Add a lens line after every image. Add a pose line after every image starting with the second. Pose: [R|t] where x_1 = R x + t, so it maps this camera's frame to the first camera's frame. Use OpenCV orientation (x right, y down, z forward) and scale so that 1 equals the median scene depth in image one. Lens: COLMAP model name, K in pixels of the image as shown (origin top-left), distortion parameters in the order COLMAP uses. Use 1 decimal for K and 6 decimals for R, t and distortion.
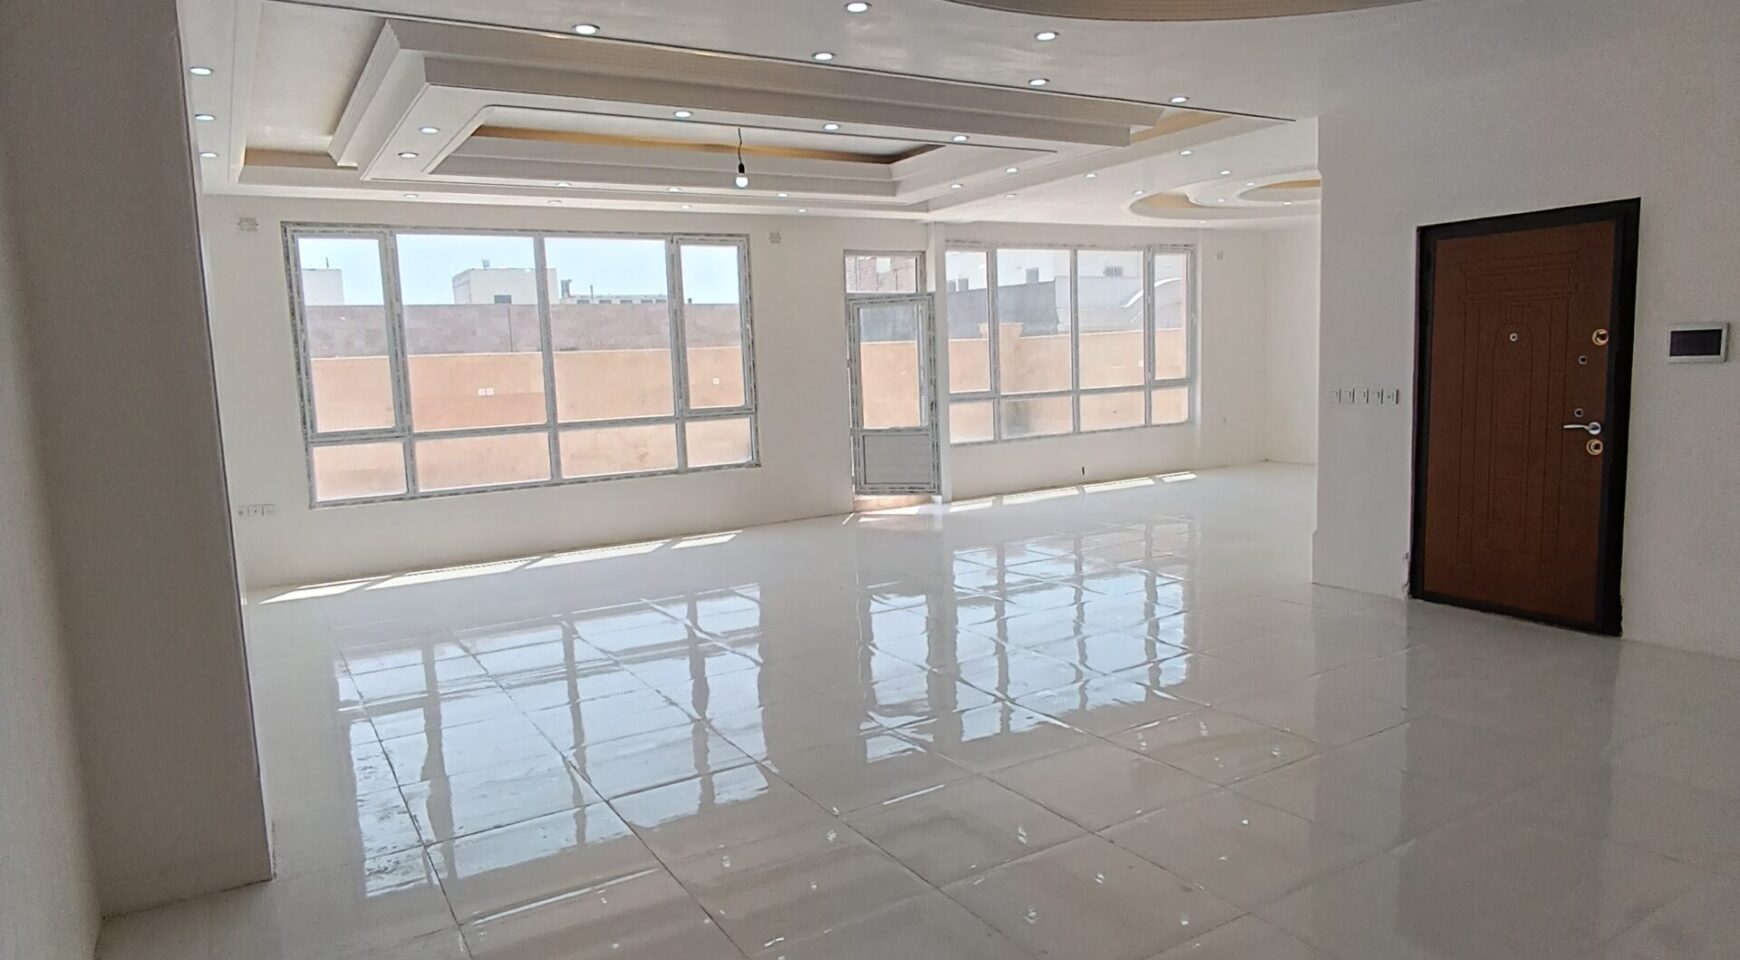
lens RADIAL K [[1046.5, 0, 873.4], [0, 1046.5, 510.9], [0, 0, 1]] dist [-0.007859, -0.001994]
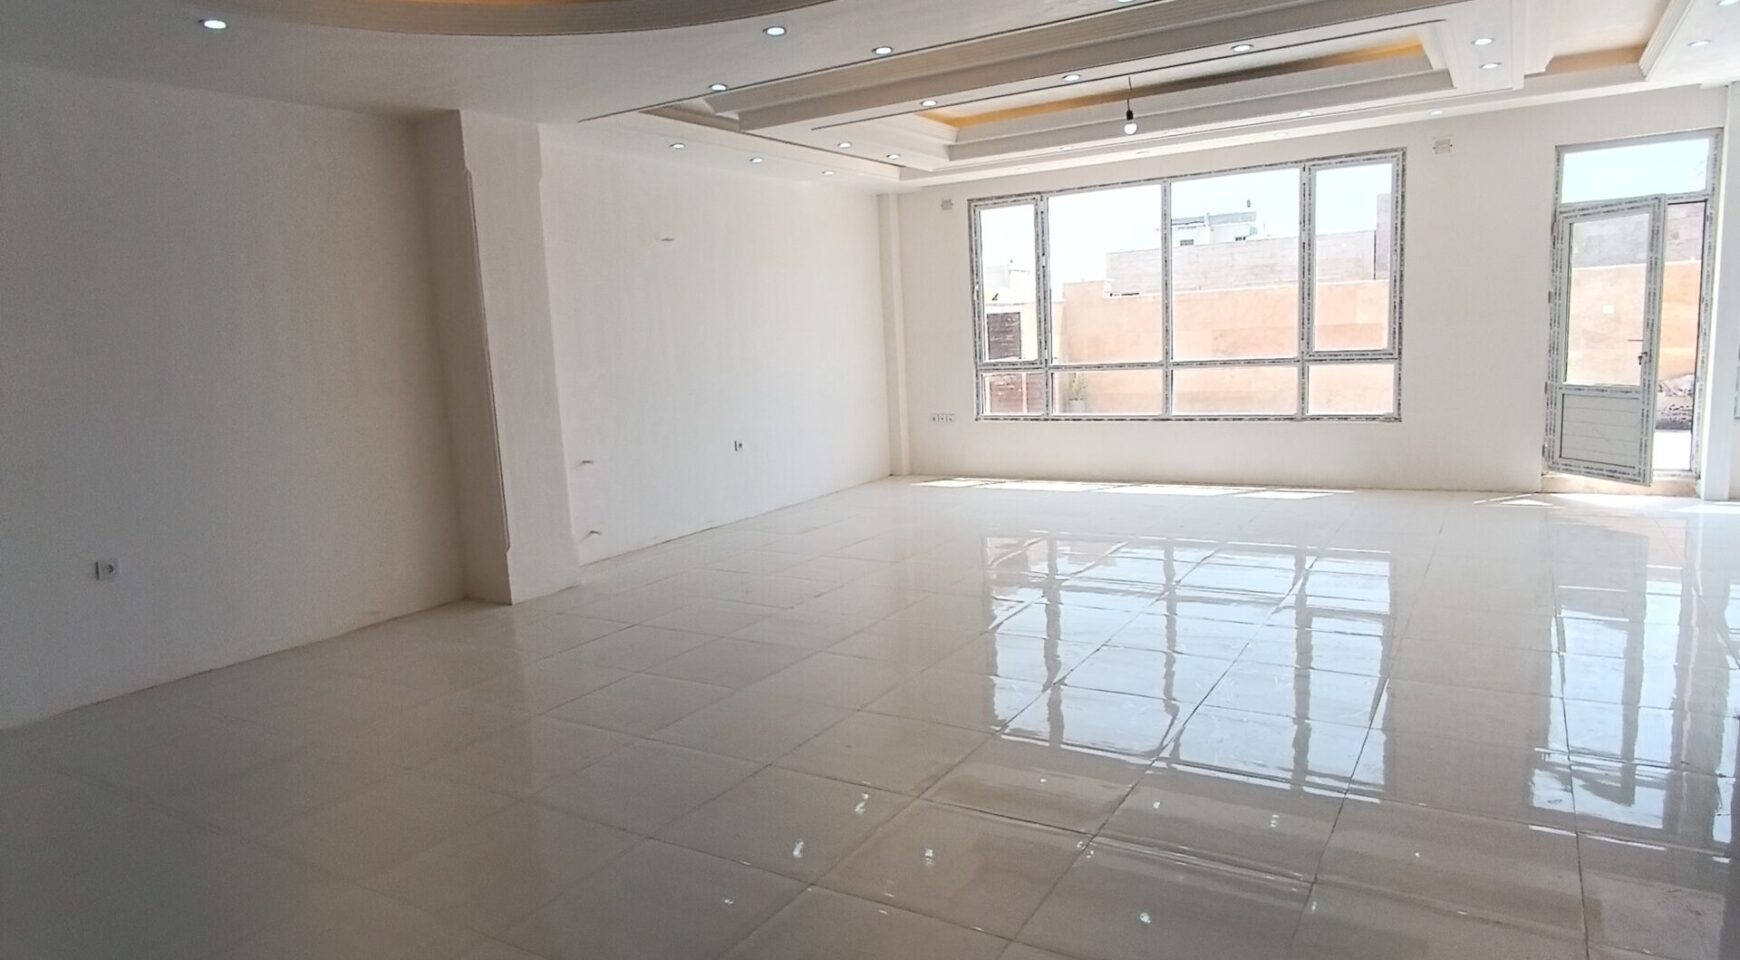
lens RADIAL K [[1046.5, 0, 882.9], [0, 1046.5, 476.5], [0, 0, 1]] dist [-0.007859, -0.001994]
pose [[0.458804, 0.141691, -0.877168, 0.466620], [-0.092940, 0.989441, 0.111214, -0.055035], [0.883663, 0.030499, 0.467128, 0.240358]]
